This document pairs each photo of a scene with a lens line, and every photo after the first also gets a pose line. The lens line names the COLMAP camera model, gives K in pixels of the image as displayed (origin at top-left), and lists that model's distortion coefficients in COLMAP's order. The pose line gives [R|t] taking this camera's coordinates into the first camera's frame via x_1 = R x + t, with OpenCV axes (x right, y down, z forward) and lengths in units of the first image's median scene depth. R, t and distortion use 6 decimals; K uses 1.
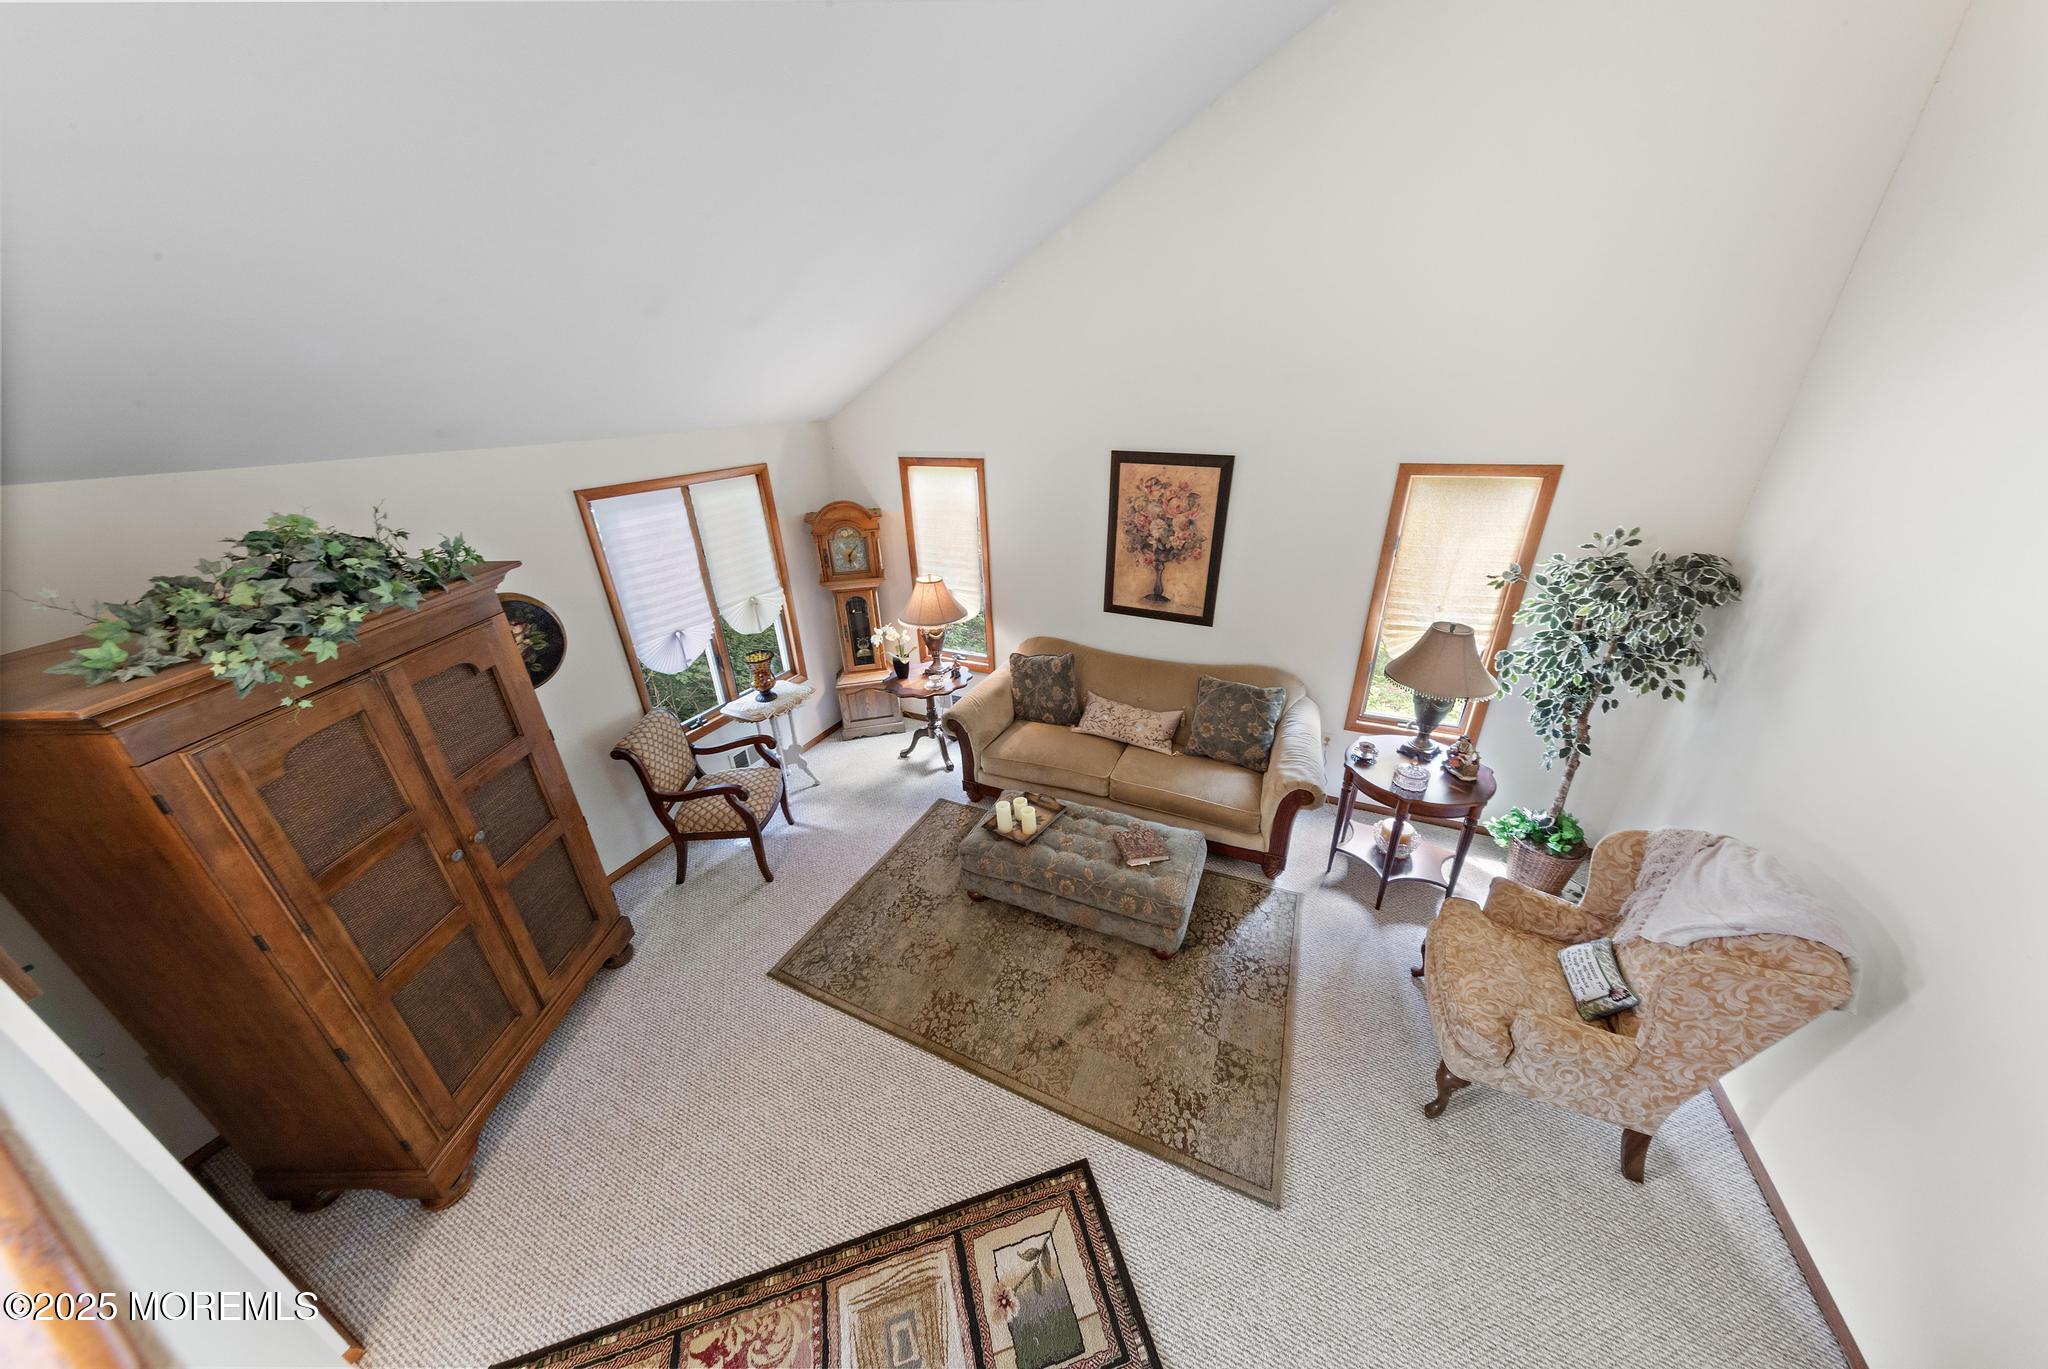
lens RADIAL K [[645.4, 0, 1028.8], [0, 645.4, 688.3], [0, 0, 1]] dist [0.009118, -0.000387]
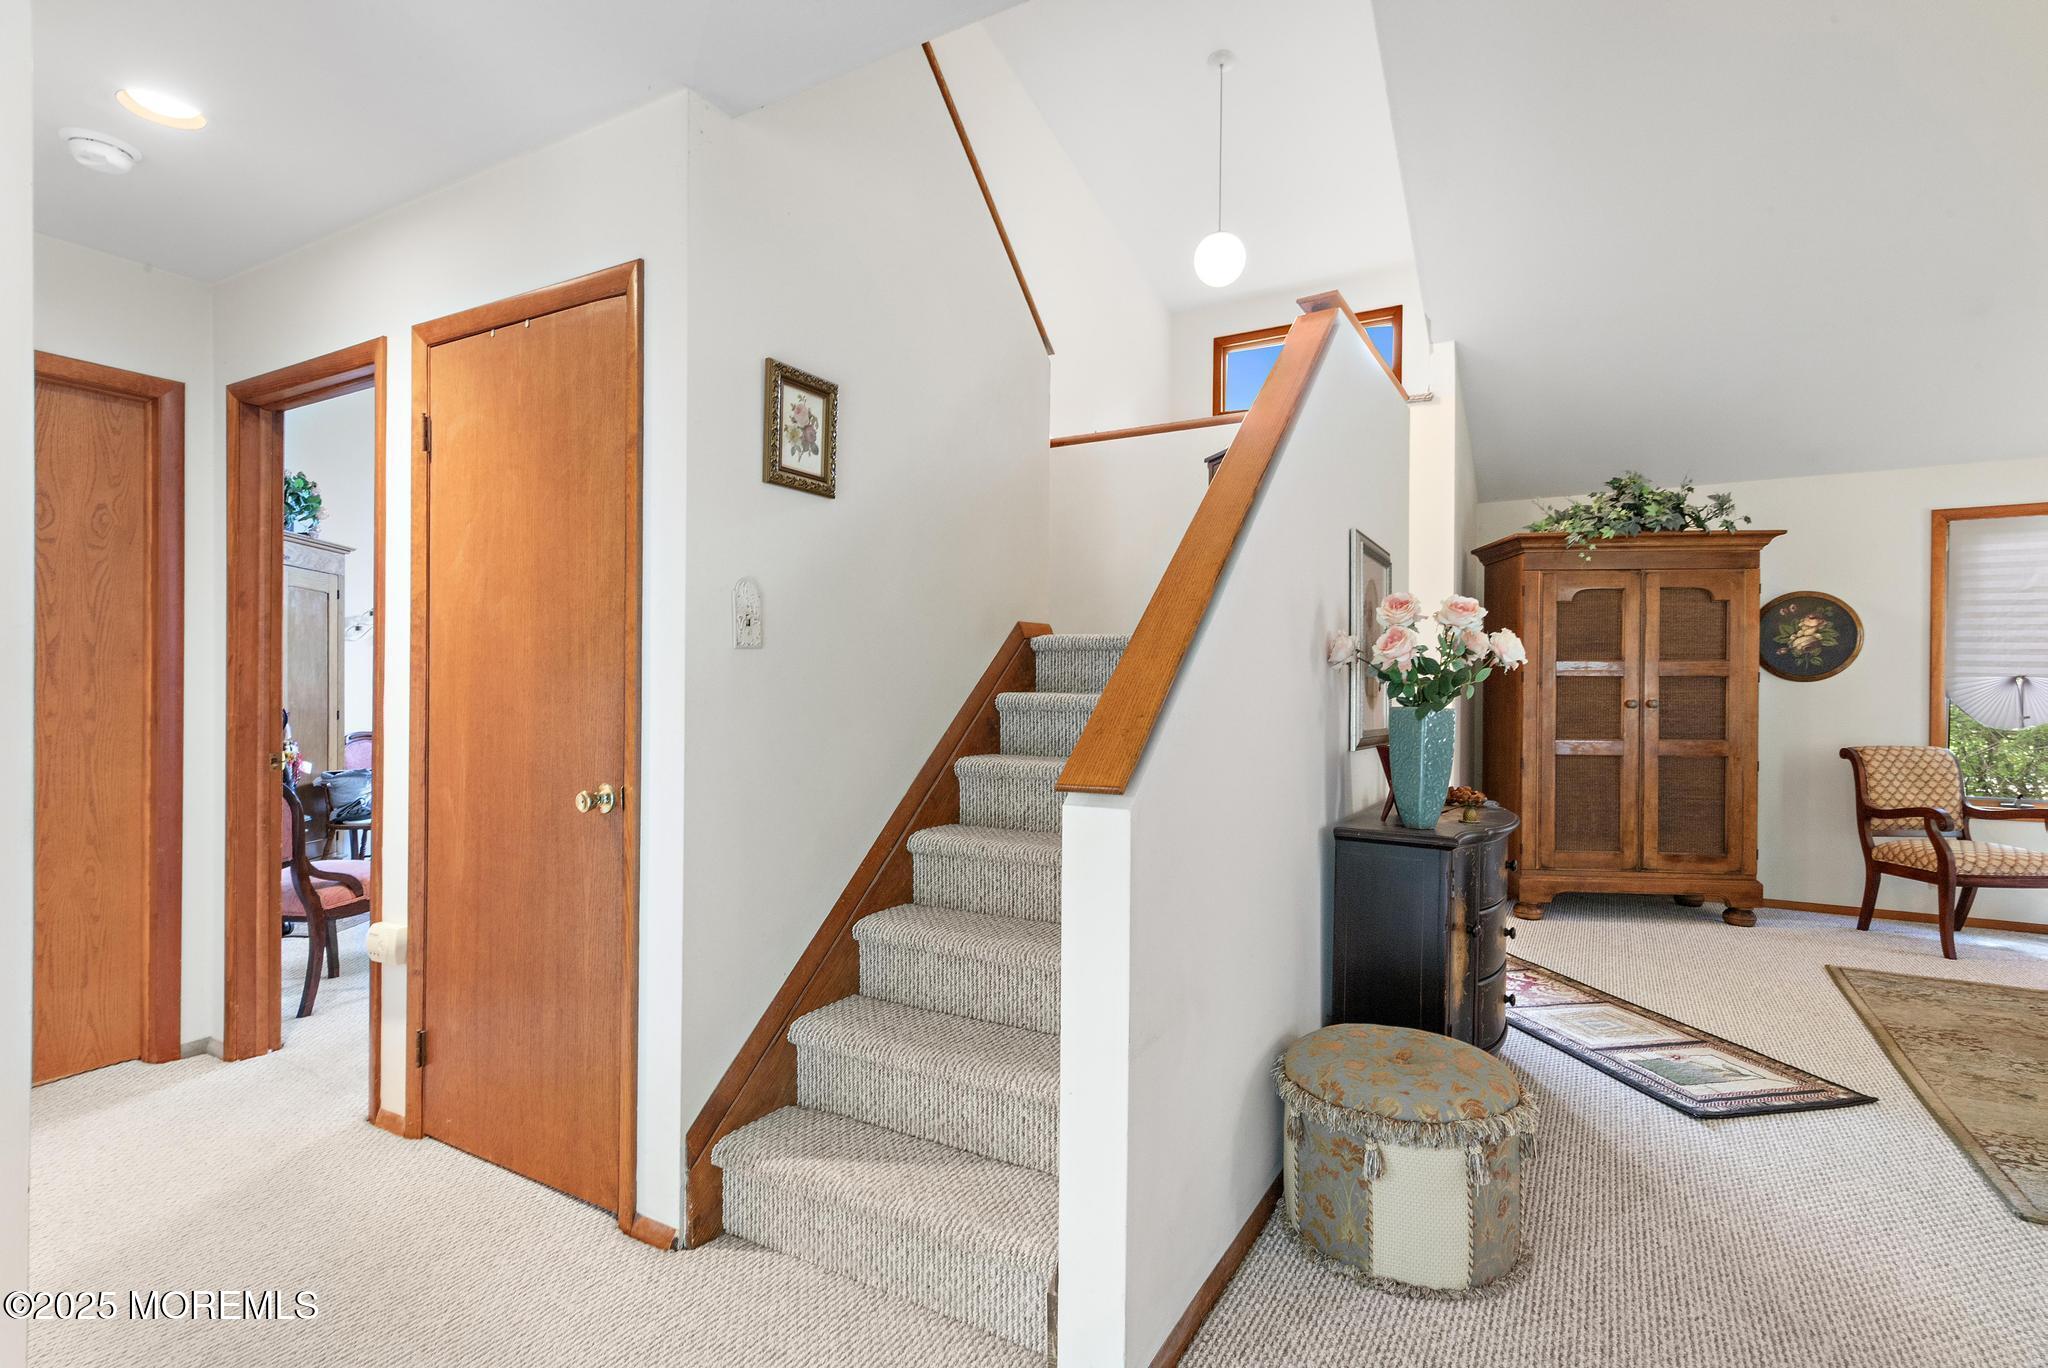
lens RADIAL K [[983.8, 0, 1019.5], [0, 983.8, 695.0], [0, 0, 1]] dist [0.009808, -0.002621]
pose [[-0.099218, 0.030346, -0.994603, 1.069898], [-0.426121, 0.901952, 0.070028, 0.492716], [0.899209, 0.430769, -0.076559, -0.054913]]
